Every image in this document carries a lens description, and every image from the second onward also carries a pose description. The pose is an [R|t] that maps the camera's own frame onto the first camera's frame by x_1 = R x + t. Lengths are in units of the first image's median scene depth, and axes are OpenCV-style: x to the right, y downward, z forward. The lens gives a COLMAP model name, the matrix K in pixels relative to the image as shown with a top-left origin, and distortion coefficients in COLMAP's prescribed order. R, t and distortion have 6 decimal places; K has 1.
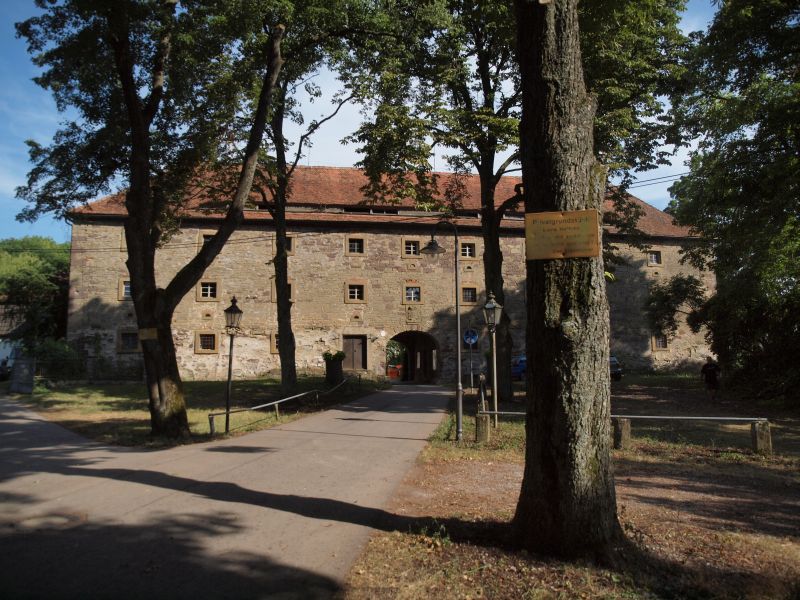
lens RADIAL K [[571.7, 0, 400.0], [0, 571.7, 300.0], [0, 0, 1]] dist [-0.116632, 0.069588]
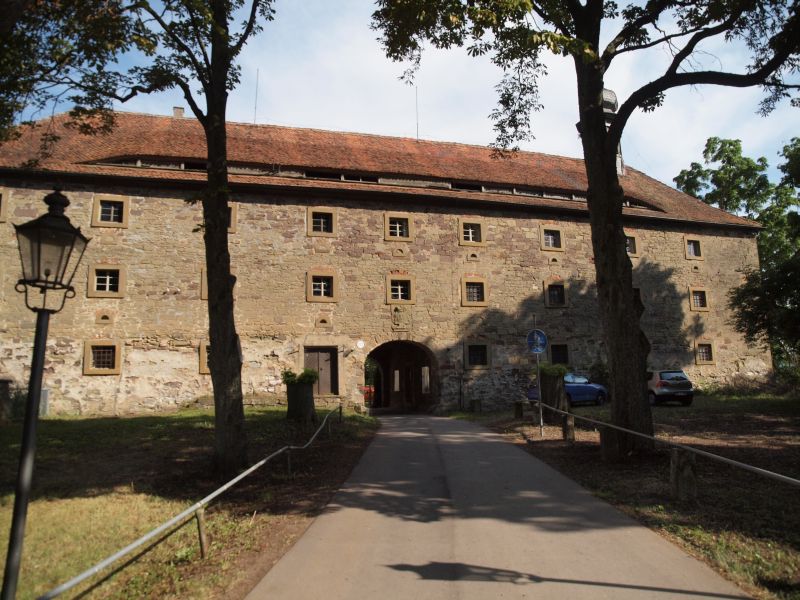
lens RADIAL K [[571.7, 0, 400.0], [0, 571.7, 300.0], [0, 0, 1]] dist [-0.116632, 0.069588]
pose [[0.994081, 0.001896, 0.108625, -0.058149], [0.001692, 0.999456, -0.032926, 0.026883], [-0.108629, 0.032915, 0.993537, 0.282829]]
